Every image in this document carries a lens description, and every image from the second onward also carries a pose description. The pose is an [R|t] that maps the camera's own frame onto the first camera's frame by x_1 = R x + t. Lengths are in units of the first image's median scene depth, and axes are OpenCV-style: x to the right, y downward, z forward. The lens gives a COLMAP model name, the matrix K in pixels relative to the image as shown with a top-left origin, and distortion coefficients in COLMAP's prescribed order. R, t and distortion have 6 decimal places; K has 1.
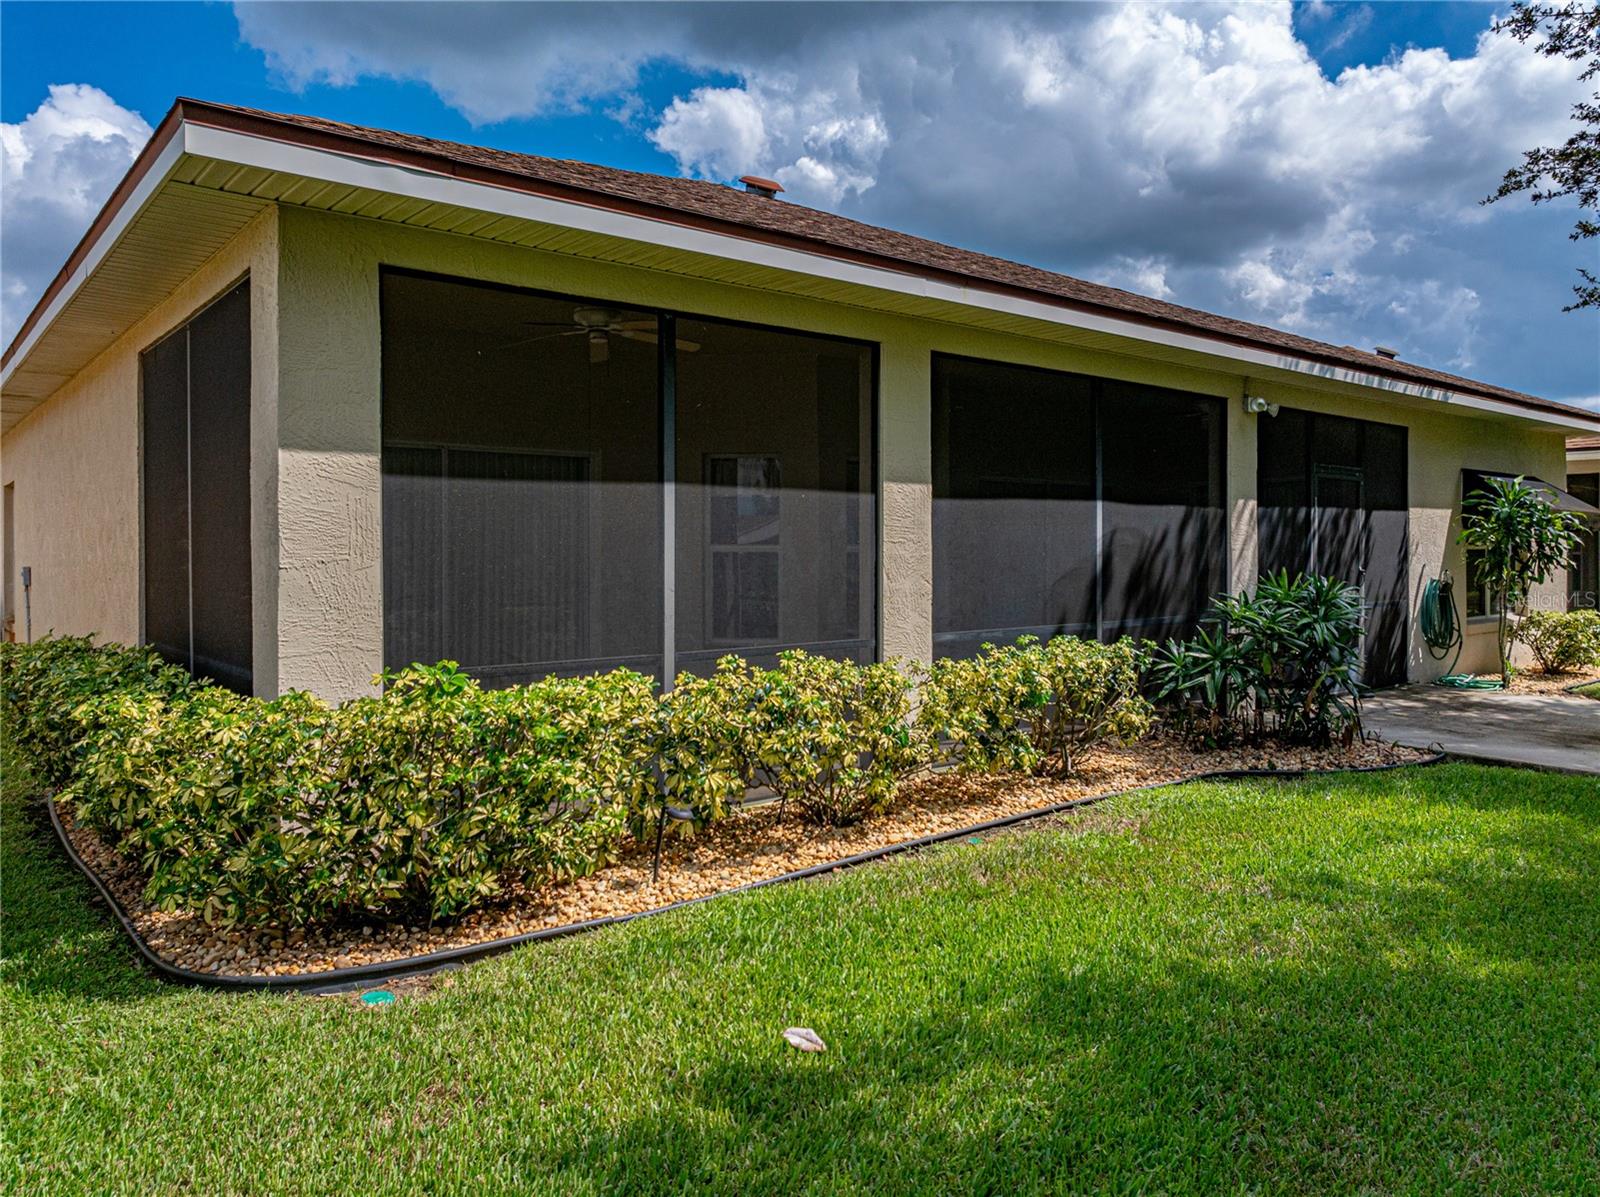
lens RADIAL K [[1155.3, 0, 827.5], [0, 1155.3, 558.2], [0, 0, 1]] dist [-0.008789, -0.000421]
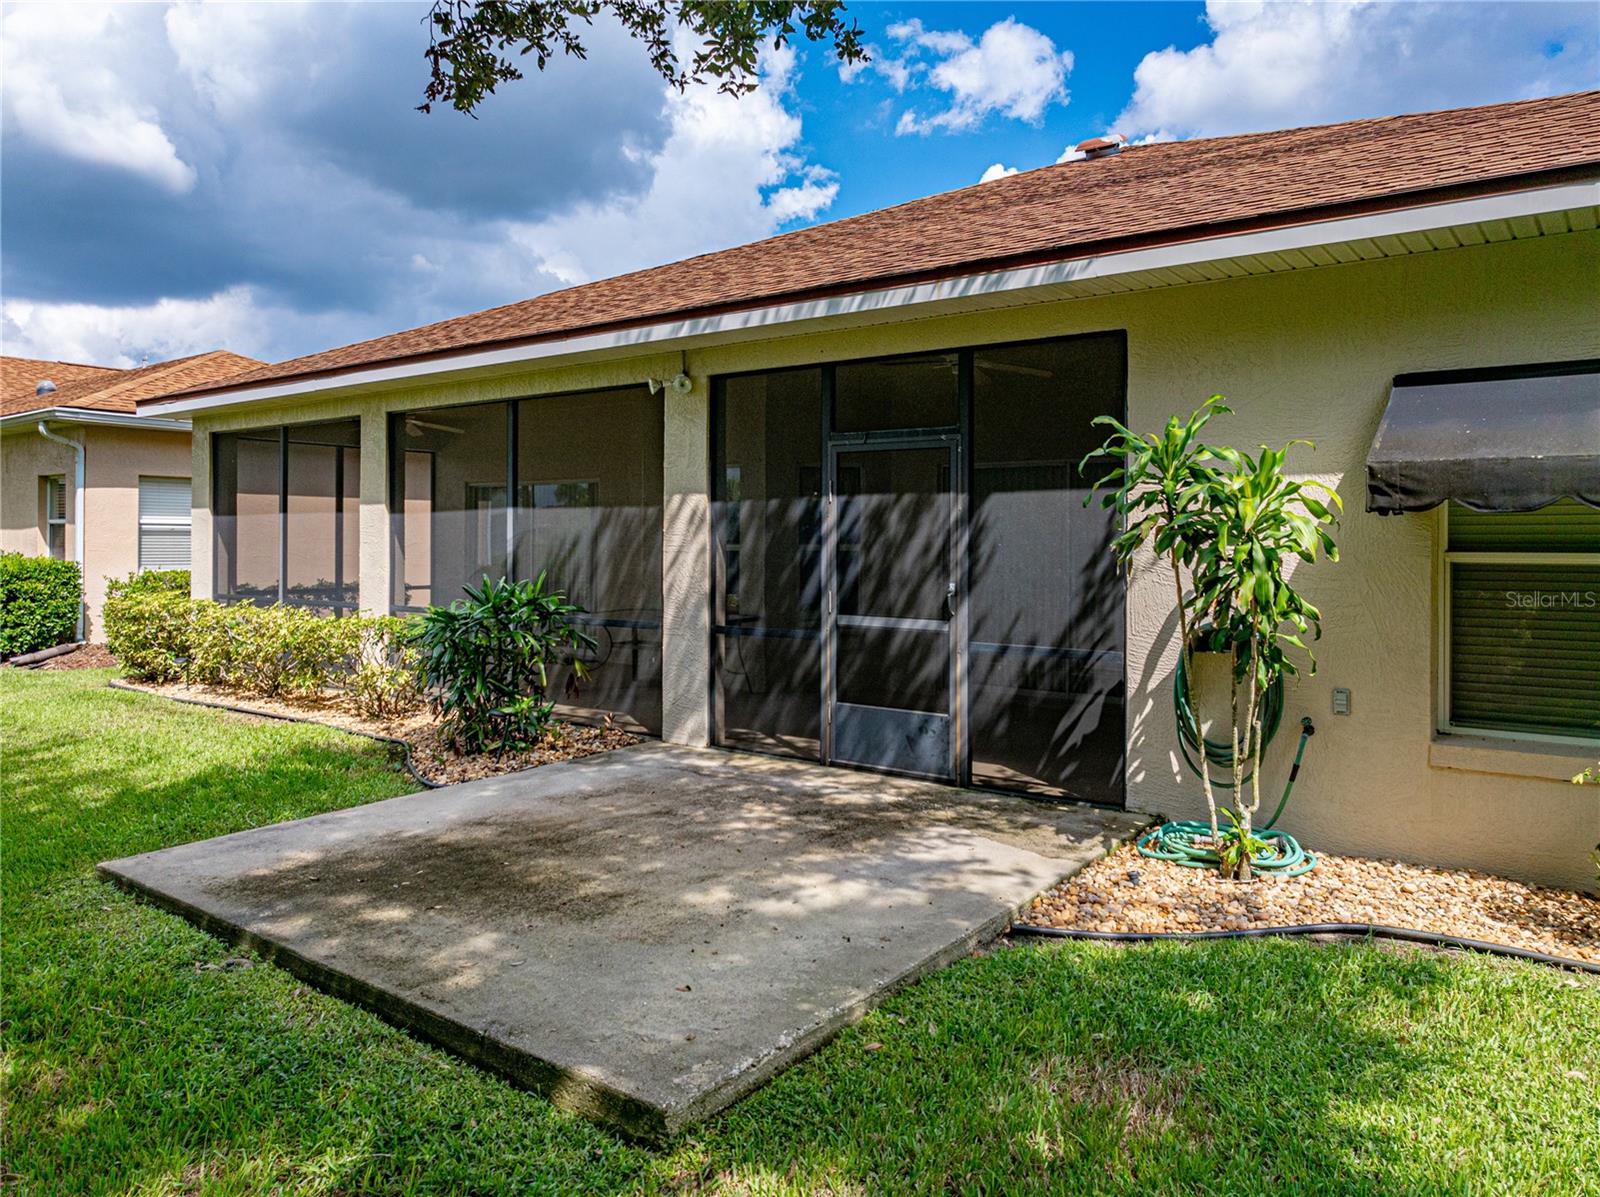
lens RADIAL K [[1161.4, 0, 799.1], [0, 1161.4, 530.1], [0, 0, 1]] dist [-0.021576, 0.014169]
pose [[0.200633, -0.004509, -0.979656, 1.405841], [-0.009178, 0.999937, -0.006482, -0.022611], [0.979623, 0.010291, 0.200579, 1.050267]]
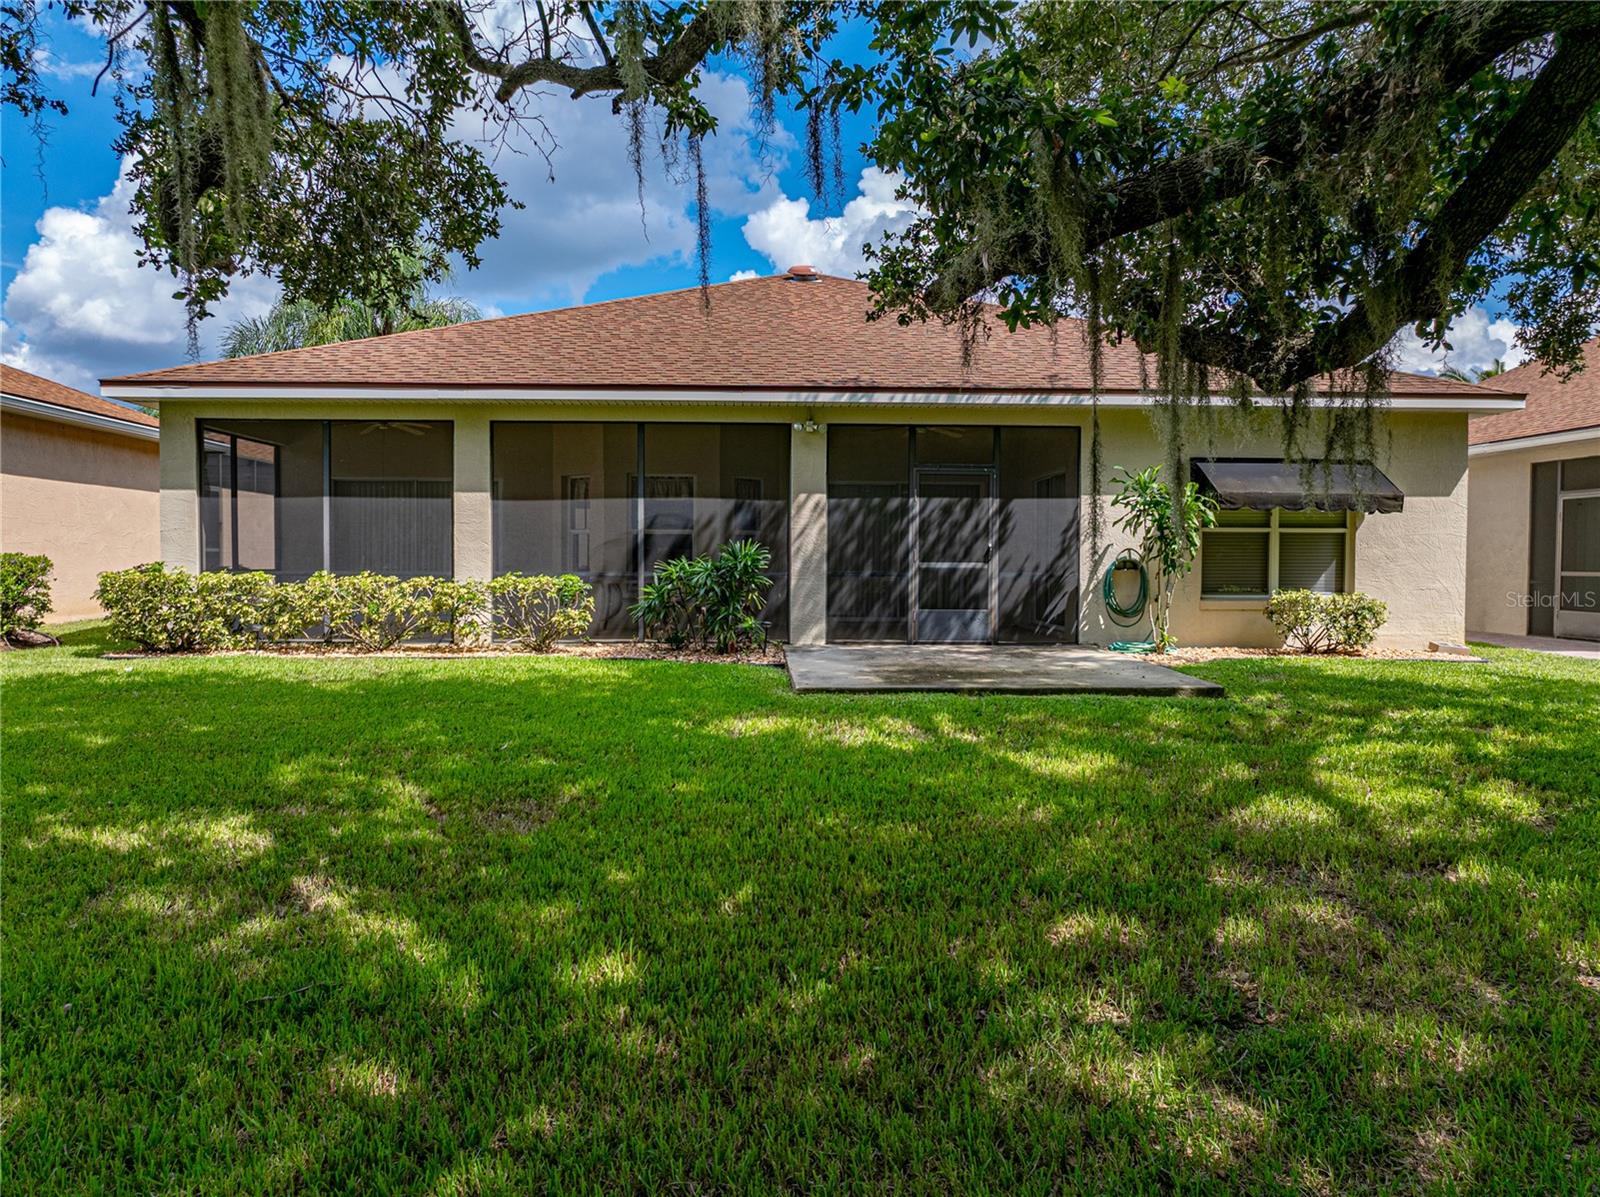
lens RADIAL K [[1143.0, 0, 796.6], [0, 1143.0, 562.2], [0, 0, 1]] dist [-0.014485, 0.007392]
pose [[0.788545, 0.006108, -0.614947, 1.396820], [-0.009167, 0.999956, -0.001823, 0.041286], [0.614909, 0.007075, 0.788567, -0.130396]]
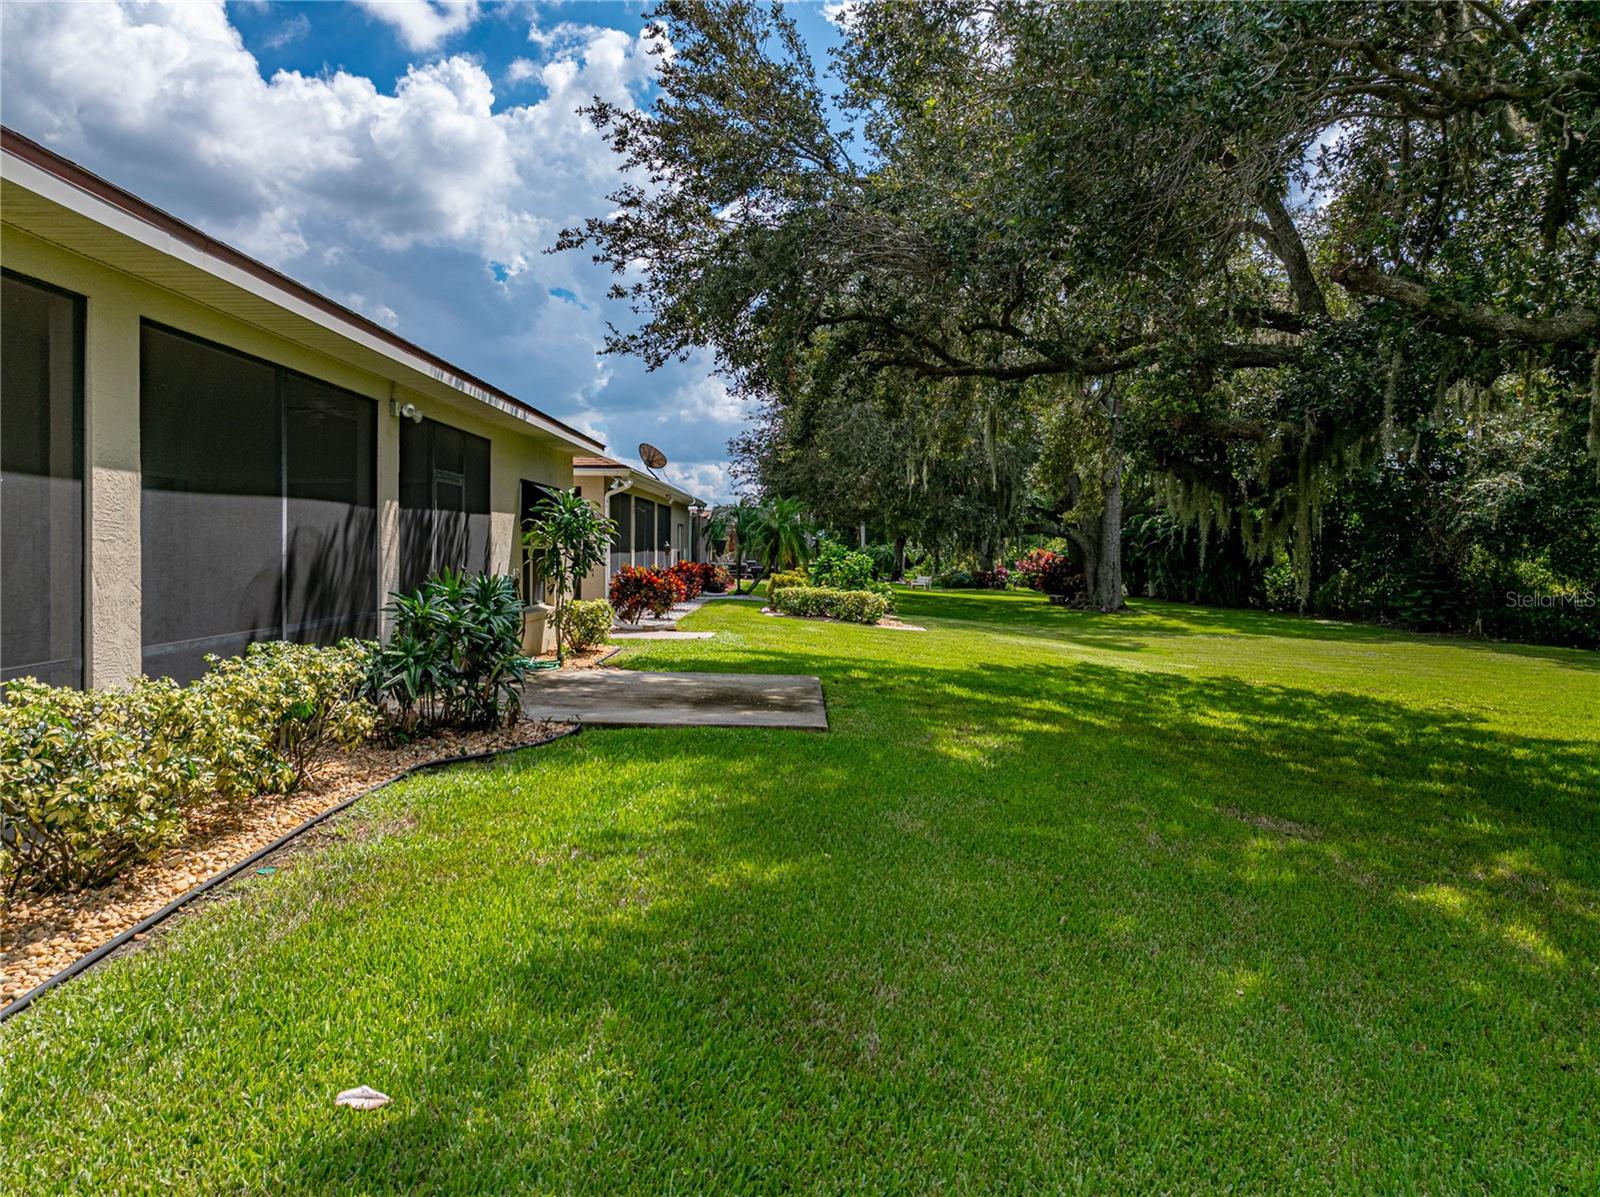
lens RADIAL K [[1139.0, 0, 805.4], [0, 1139.0, 563.5], [0, 0, 1]] dist [-0.011767, 0.008552]
pose [[0.644071, -0.006191, 0.764941, -0.202742], [0.000852, 0.999972, 0.007376, -0.002102], [-0.764965, -0.004099, 0.644059, 0.073419]]
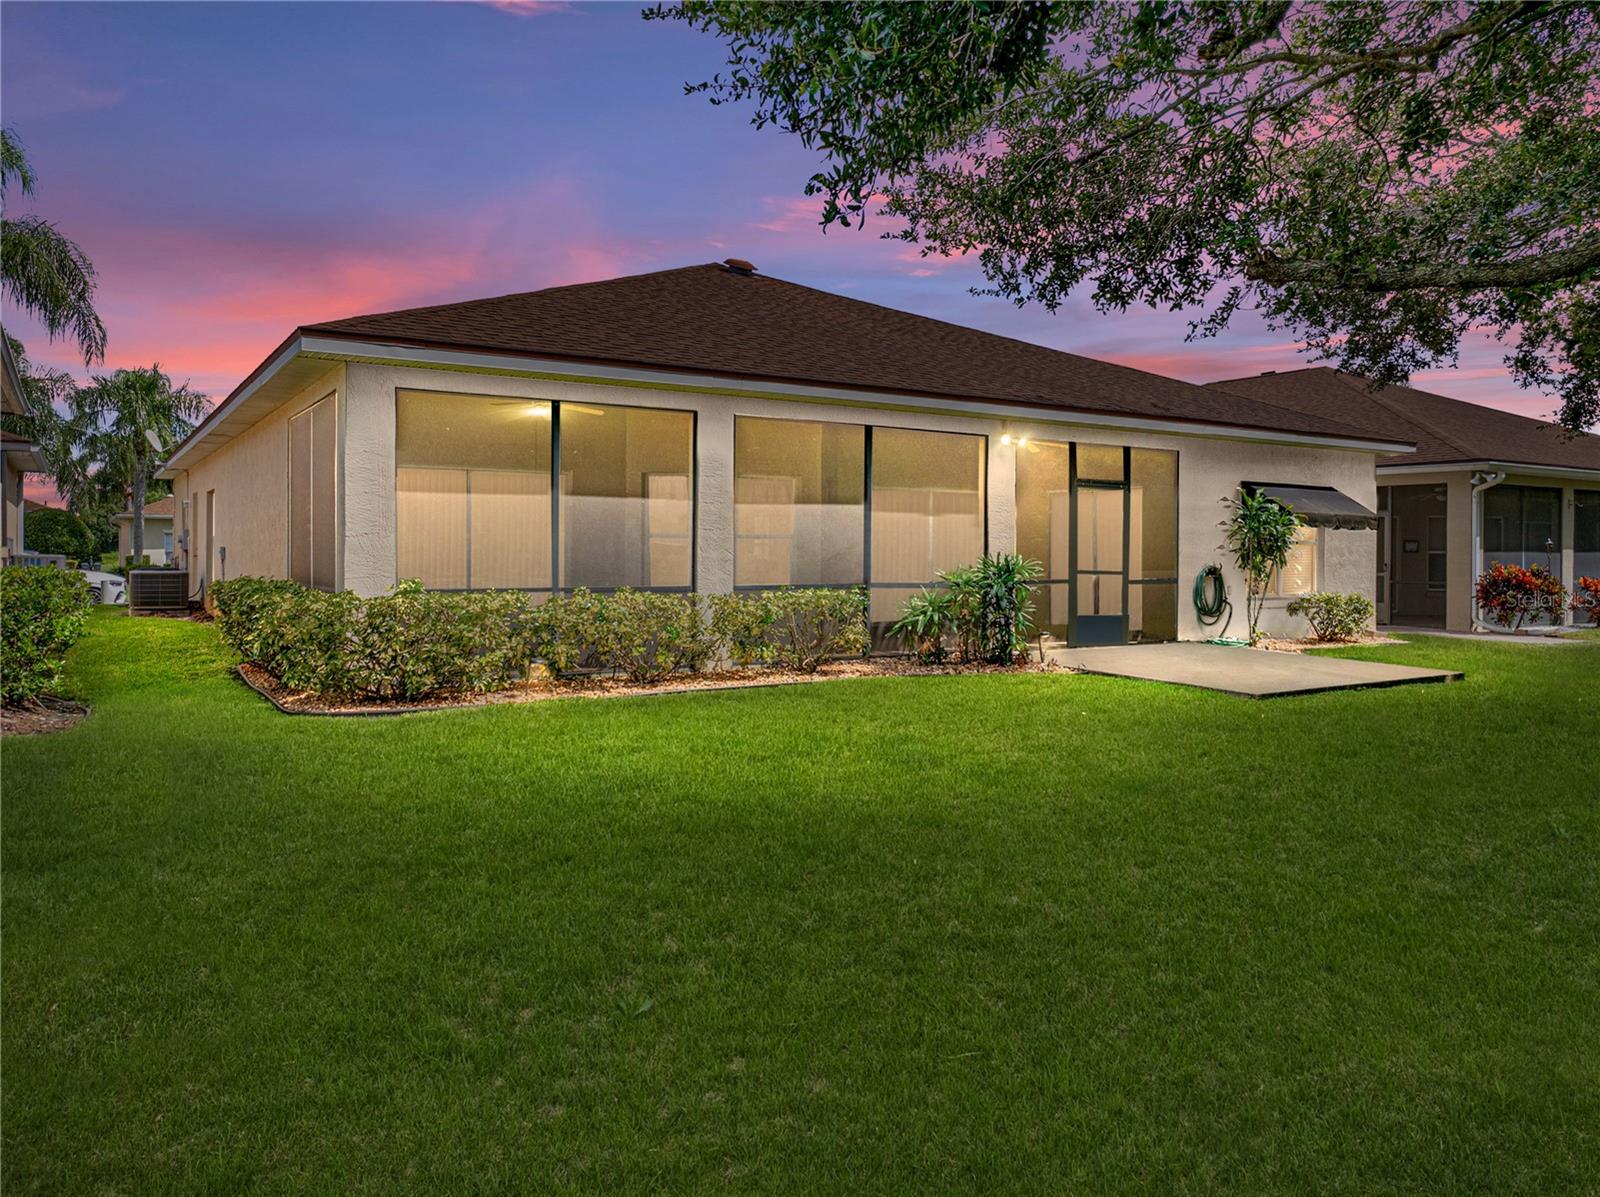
lens RADIAL K [[1143.0, 0, 796.6], [0, 1143.0, 562.2], [0, 0, 1]] dist [-0.014485, 0.007392]
pose [[0.990278, 0.001827, -0.139089, 0.353087], [-0.002930, 0.999966, -0.007728, 0.039630], [0.139071, 0.008061, 0.990250, -0.529045]]
